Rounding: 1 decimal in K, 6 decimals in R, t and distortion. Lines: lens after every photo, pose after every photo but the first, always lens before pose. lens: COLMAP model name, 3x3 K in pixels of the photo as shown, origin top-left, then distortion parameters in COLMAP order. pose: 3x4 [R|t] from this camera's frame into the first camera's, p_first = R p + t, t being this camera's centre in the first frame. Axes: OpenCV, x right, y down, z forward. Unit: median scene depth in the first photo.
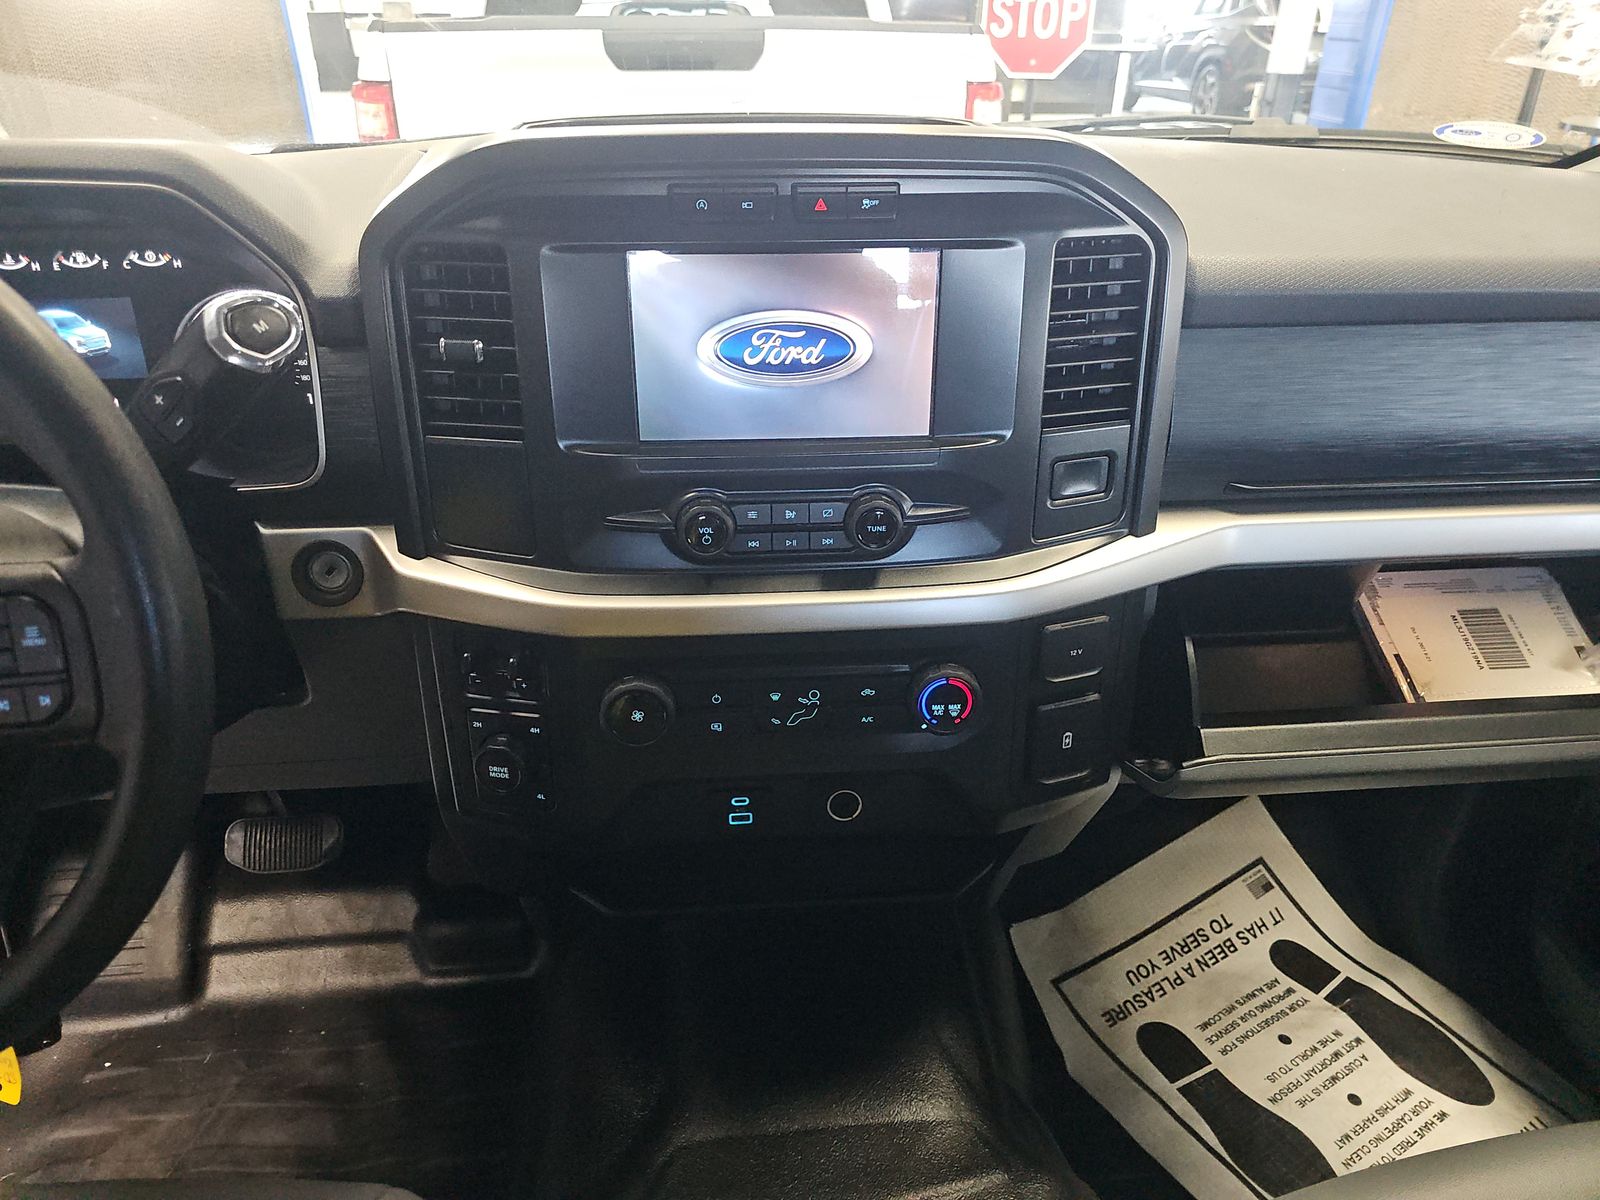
lens RADIAL K [[1056.5, 0, 799.5], [0, 1056.5, 605.6], [0, 0, 1]] dist [0.036383, -0.038977]
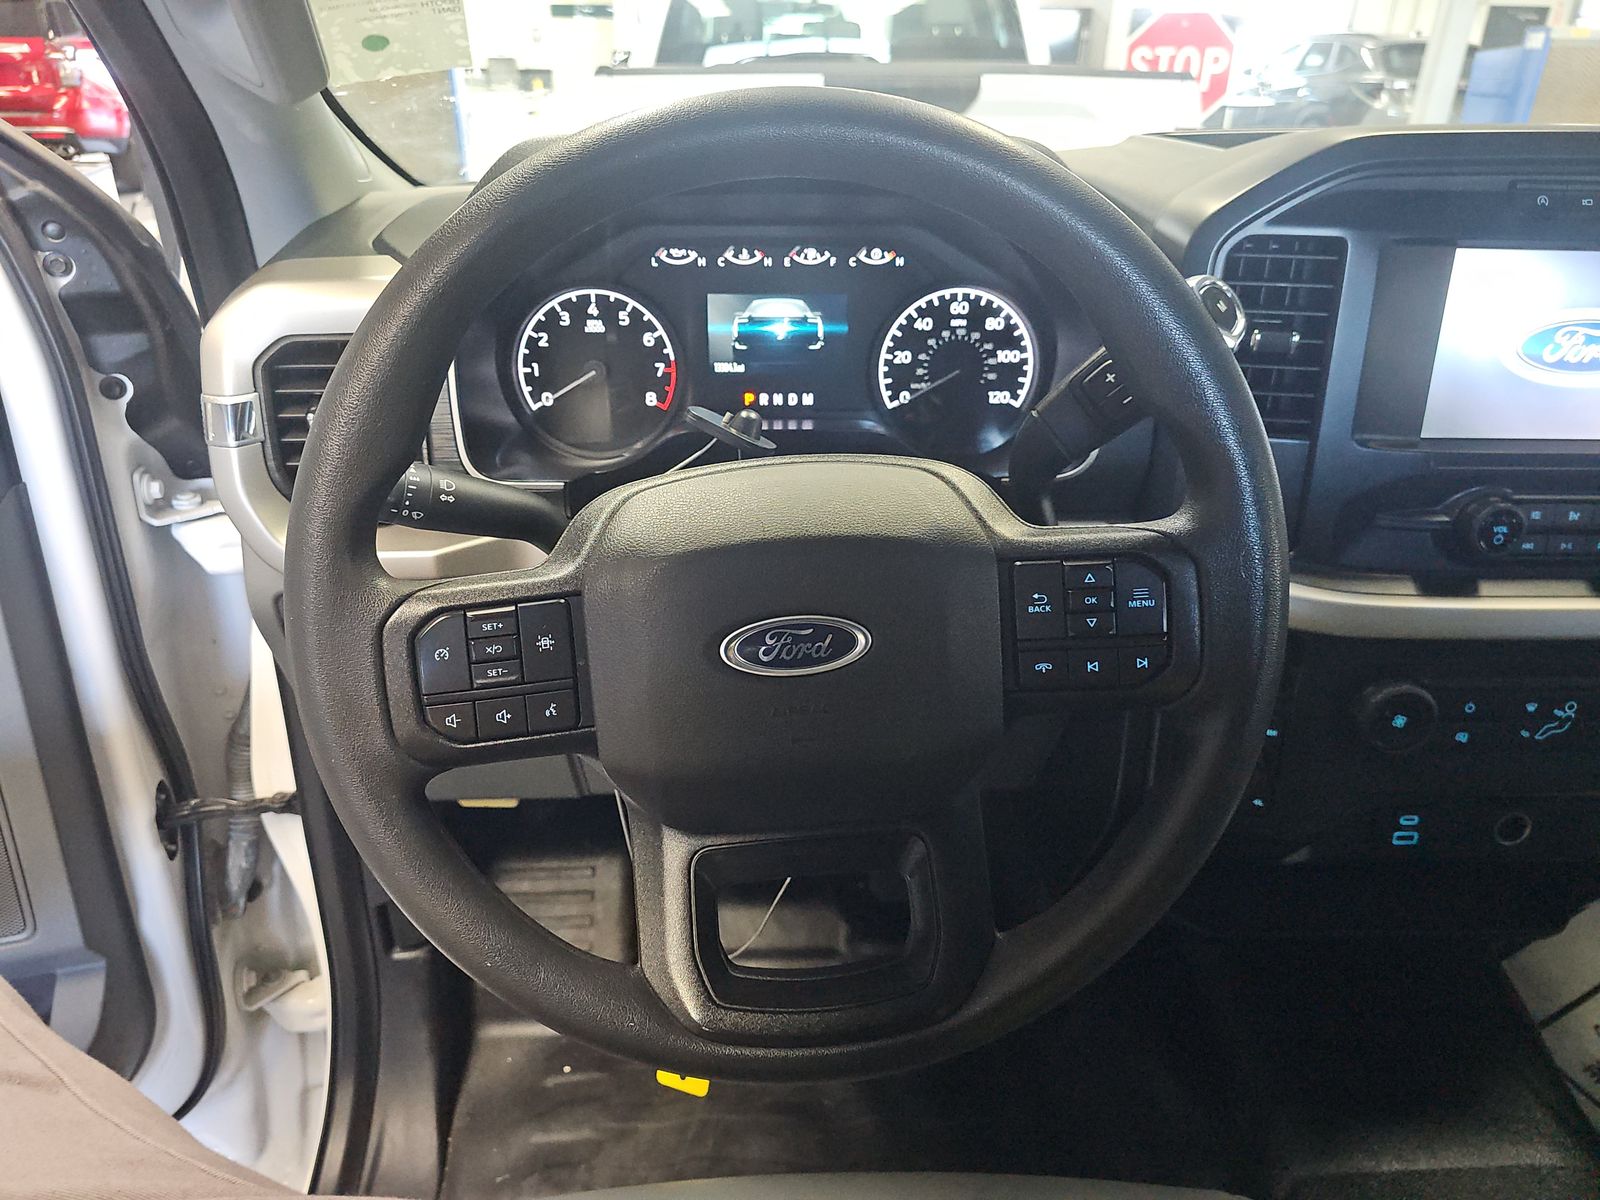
lens RADIAL K [[1056.5, 0, 788.8], [0, 1056.5, 592.0], [0, 0, 1]] dist [0.036383, -0.038977]
pose [[0.998069, 0.028990, -0.054939, -0.631347], [-0.031925, 0.998067, -0.053328, 0.053857], [0.053287, 0.054979, 0.997065, -0.003134]]
